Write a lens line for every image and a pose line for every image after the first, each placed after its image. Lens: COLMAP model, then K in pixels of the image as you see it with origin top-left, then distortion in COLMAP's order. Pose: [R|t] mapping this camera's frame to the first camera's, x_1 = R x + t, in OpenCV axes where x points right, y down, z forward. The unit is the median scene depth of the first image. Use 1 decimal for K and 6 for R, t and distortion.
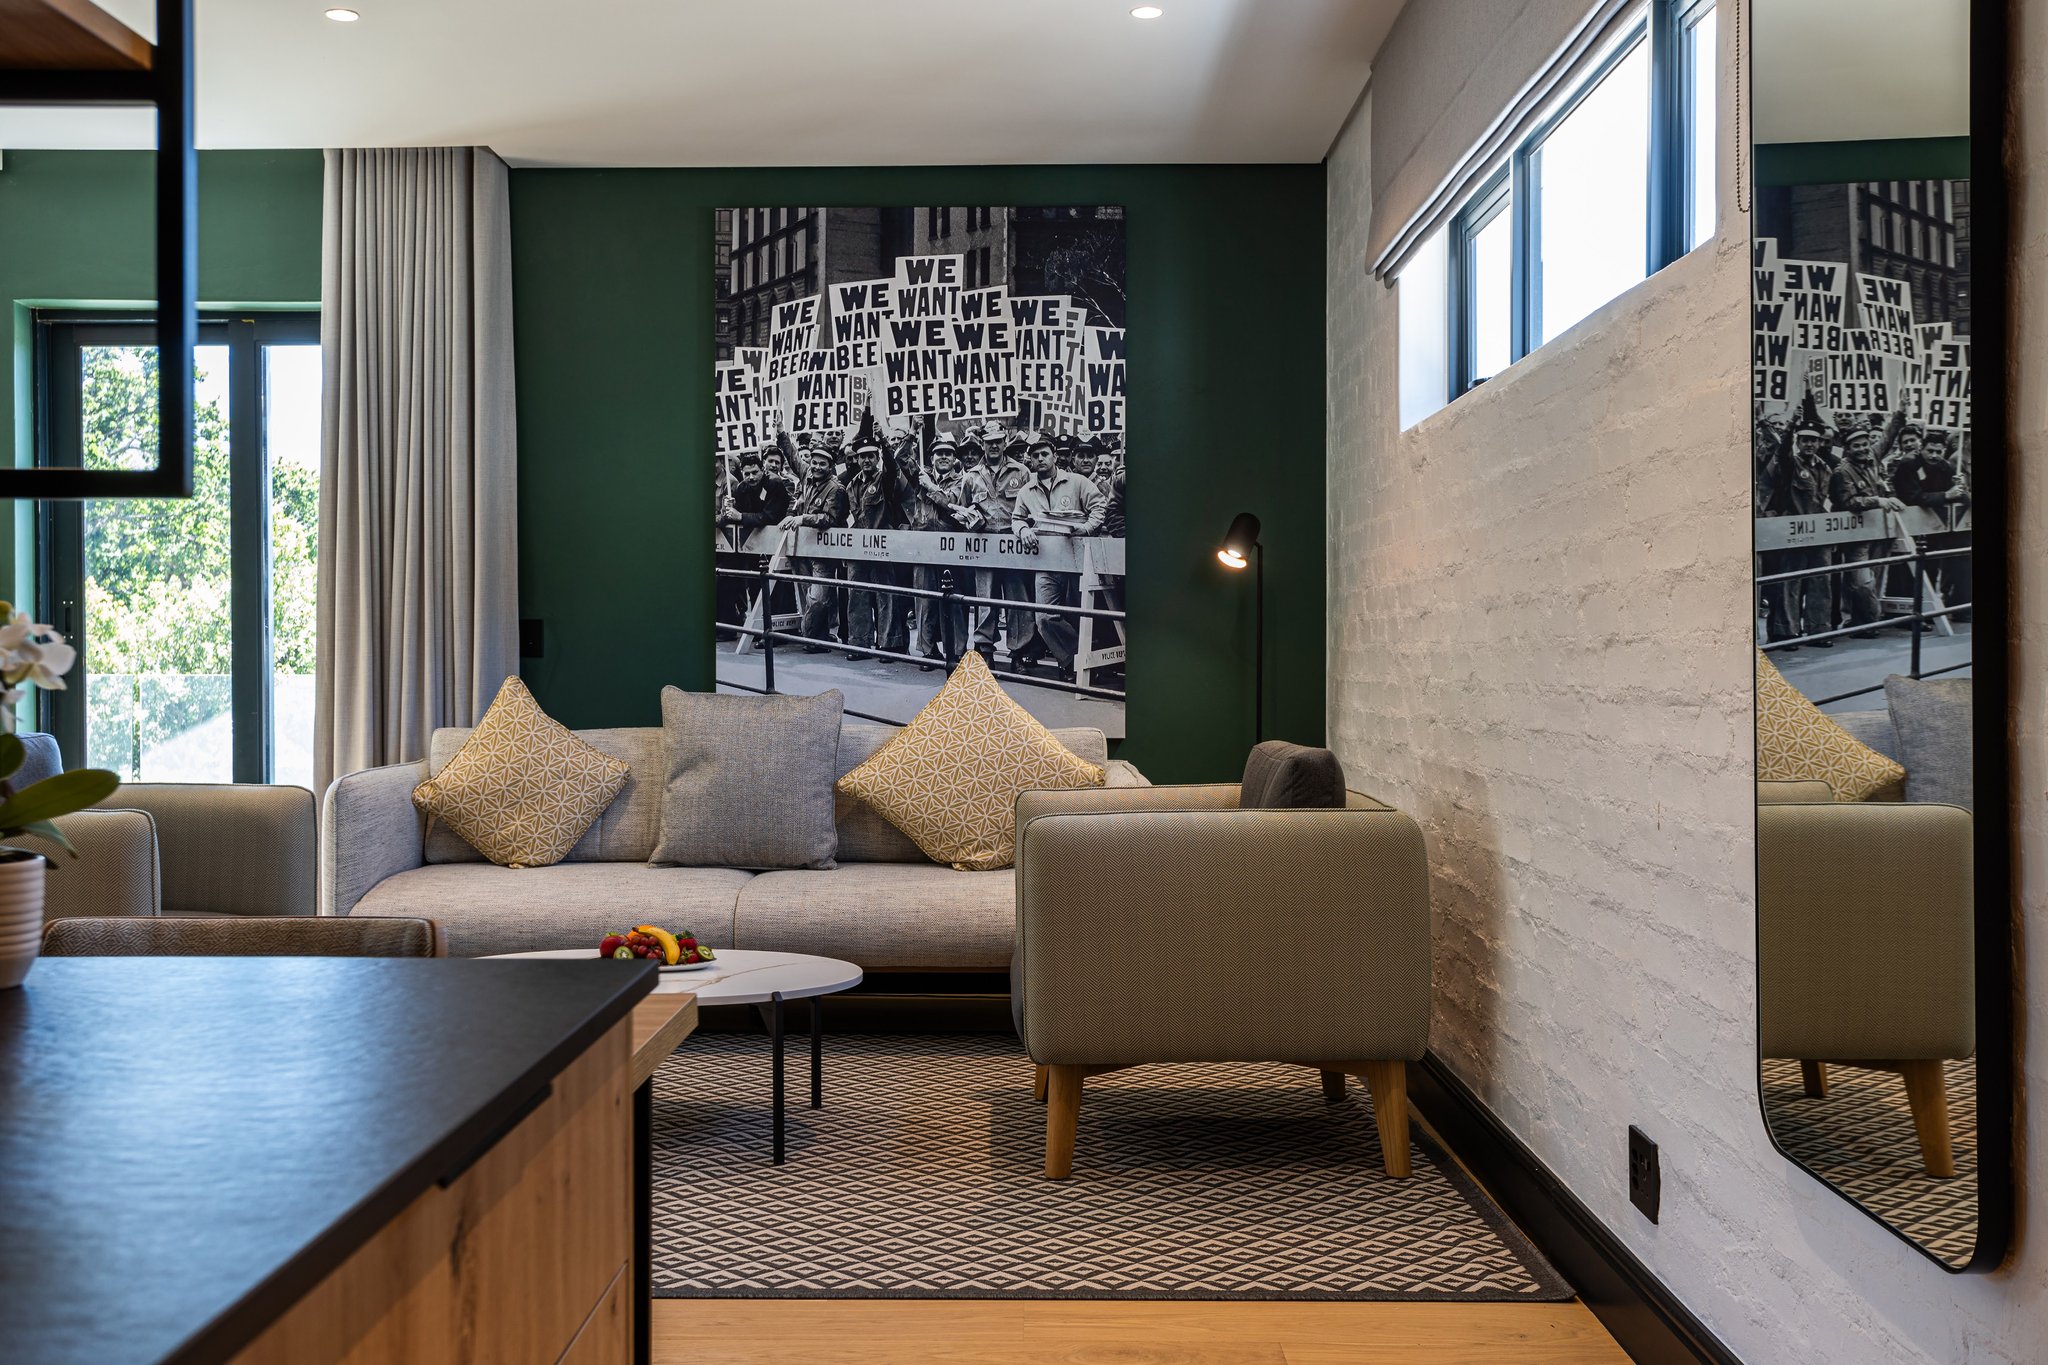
lens RADIAL K [[1912.5, 0, 983.0], [0, 1912.5, 670.9], [0, 0, 1]] dist [-0.011026, 0.002118]
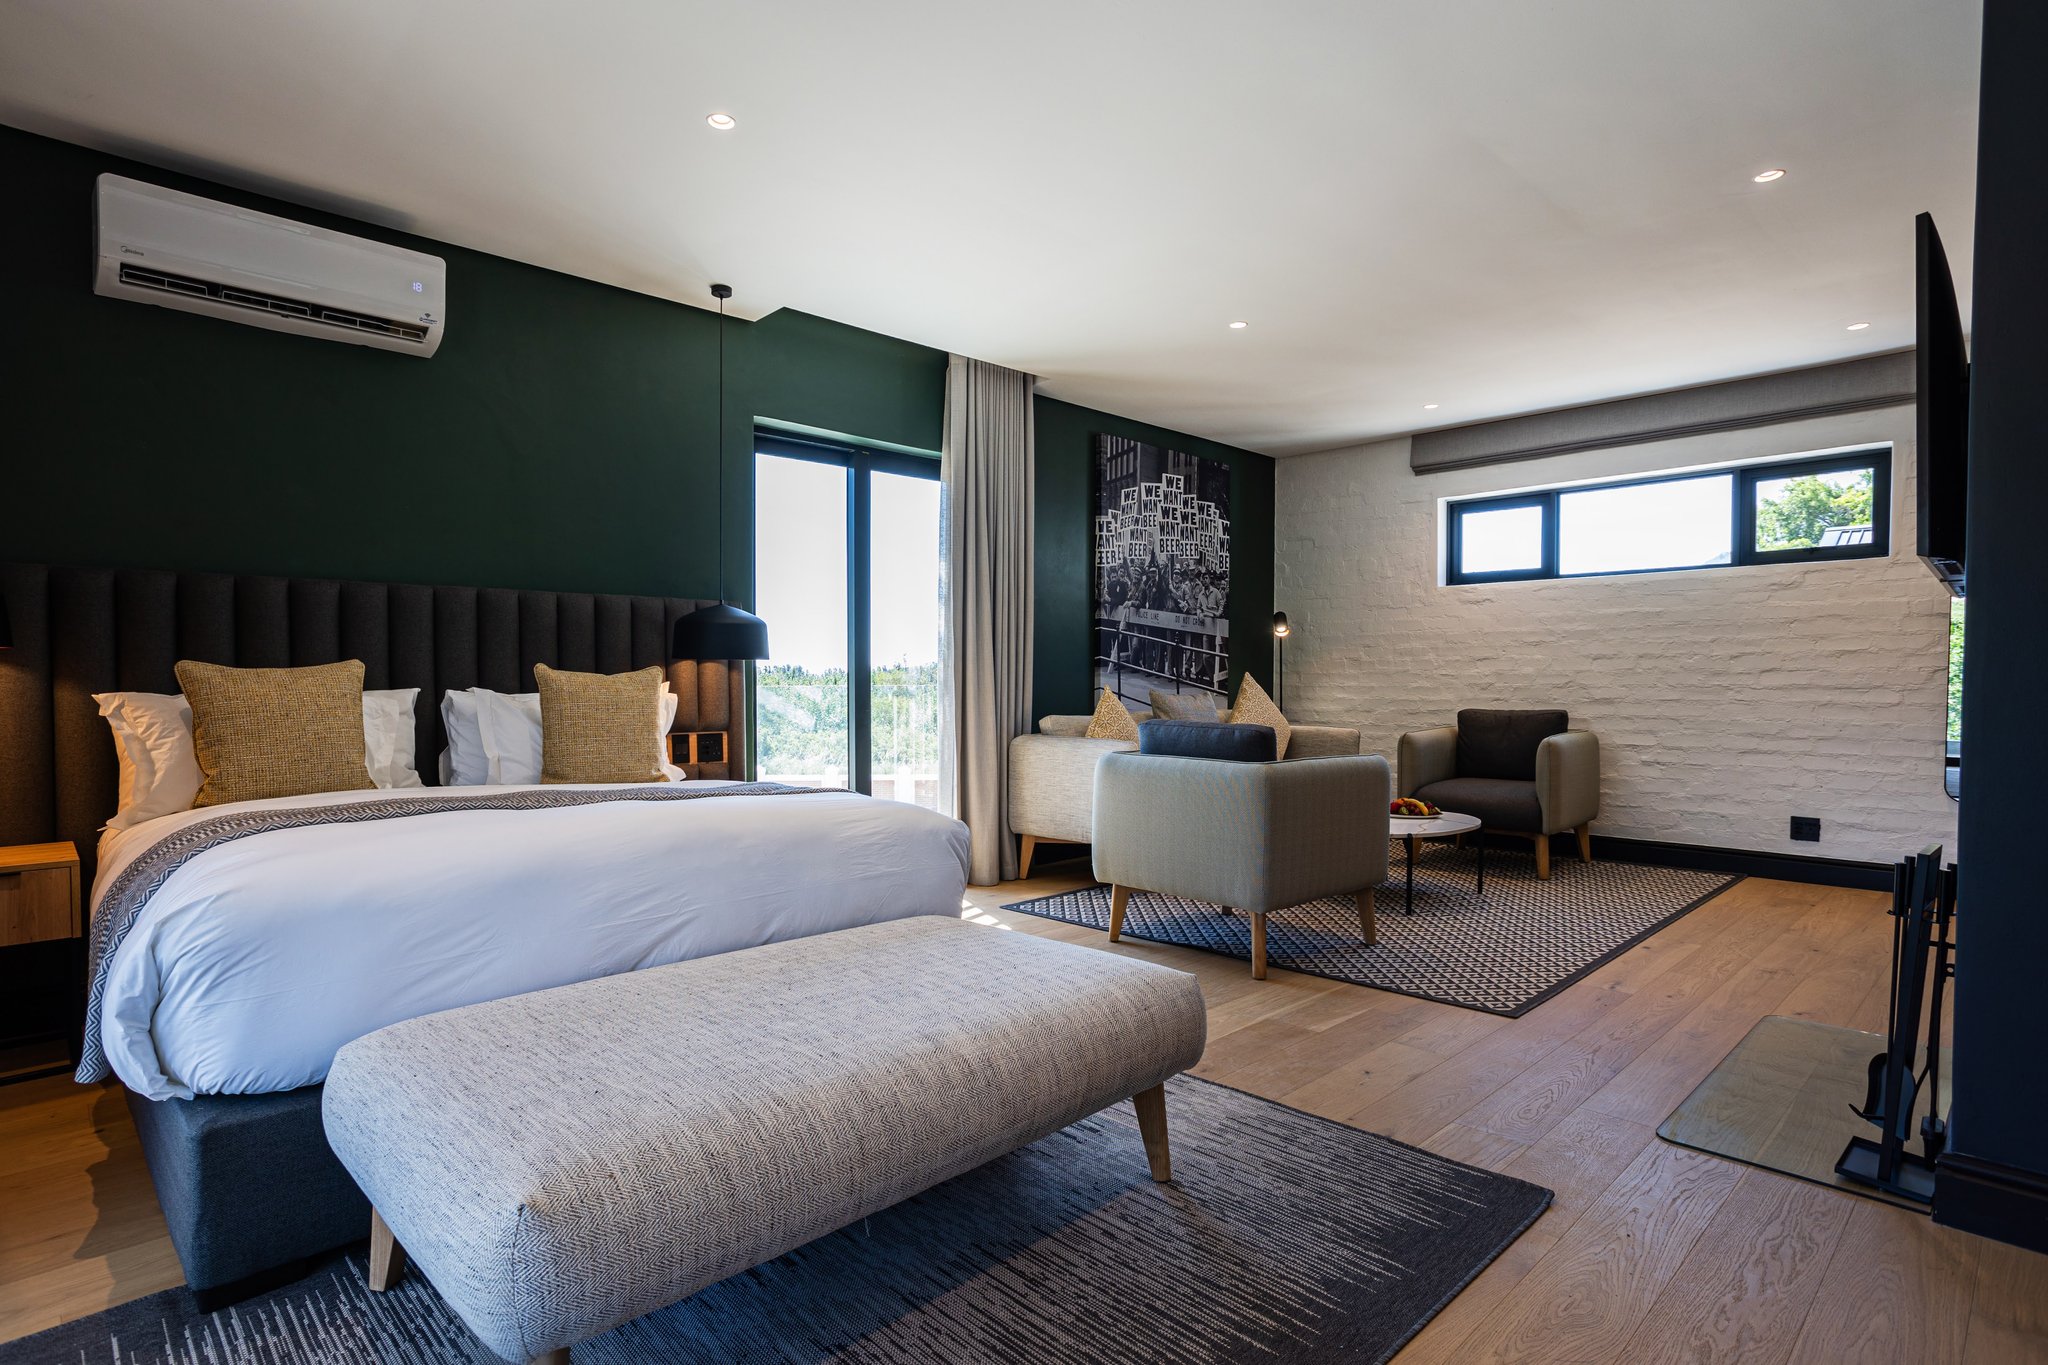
lens RADIAL K [[1045.9, 0, 1004.9], [0, 1045.9, 710.0], [0, 0, 1]] dist [-0.065572, 0.045682]
pose [[0.713272, -0.020150, 0.700597, -0.922803], [0.004324, 0.999694, 0.024350, 0.001810], [-0.700874, -0.014339, 0.713141, 0.341283]]
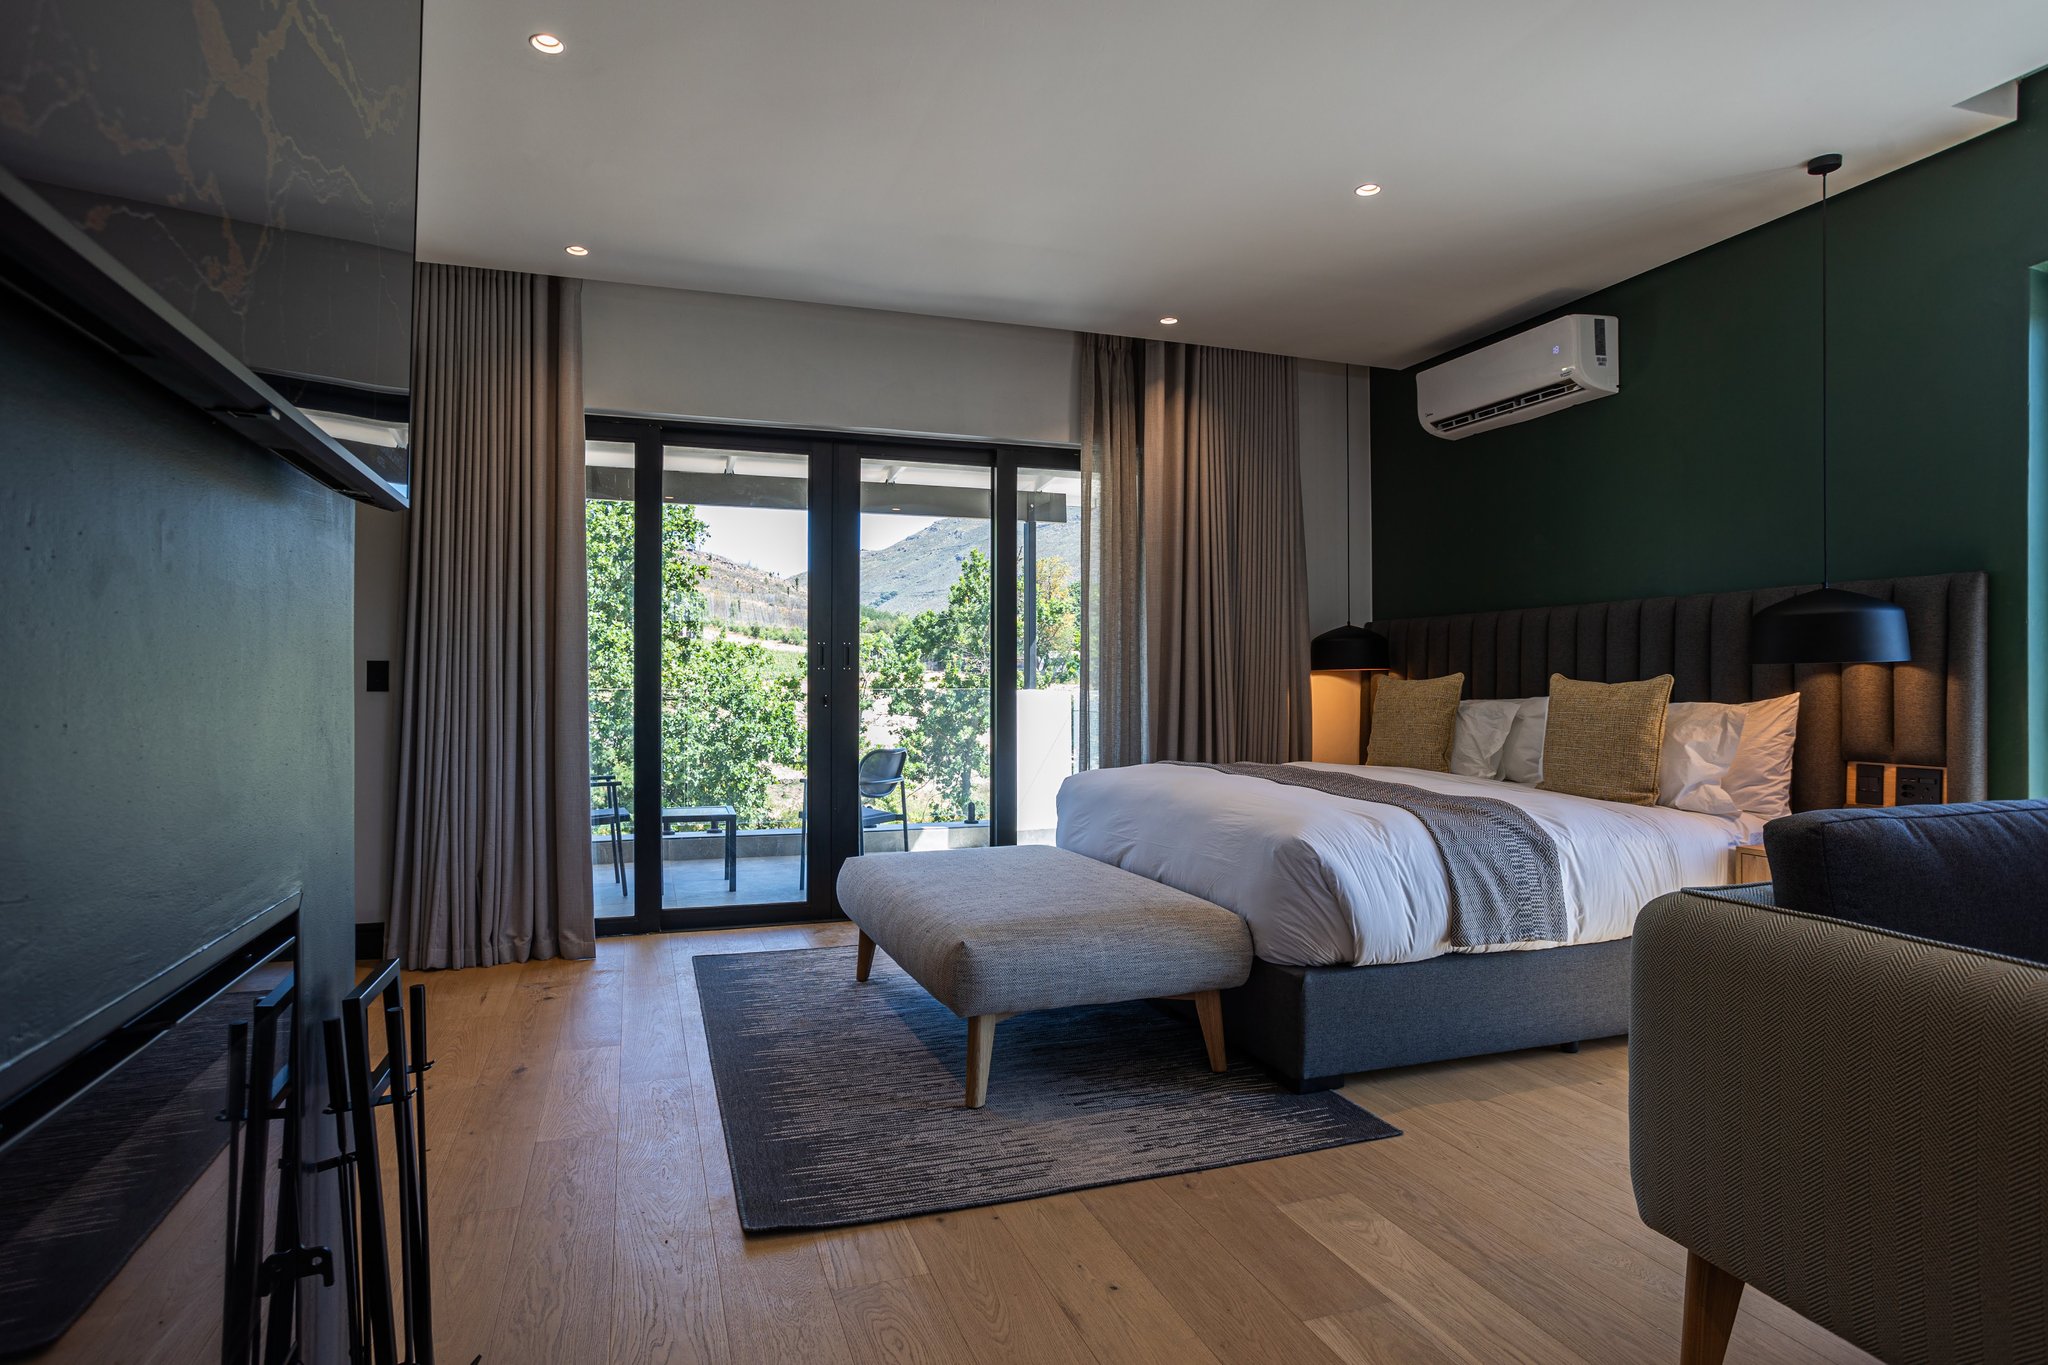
lens RADIAL K [[1093.5, 0, 1003.4], [0, 1093.5, 670.9], [0, 0, 1]] dist [-0.045888, 0.034909]
pose [[0.340120, -0.008825, -0.940341, -0.211903], [-0.007550, 0.999898, -0.012115, -0.002449], [0.940352, 0.011220, 0.340019, 0.411459]]
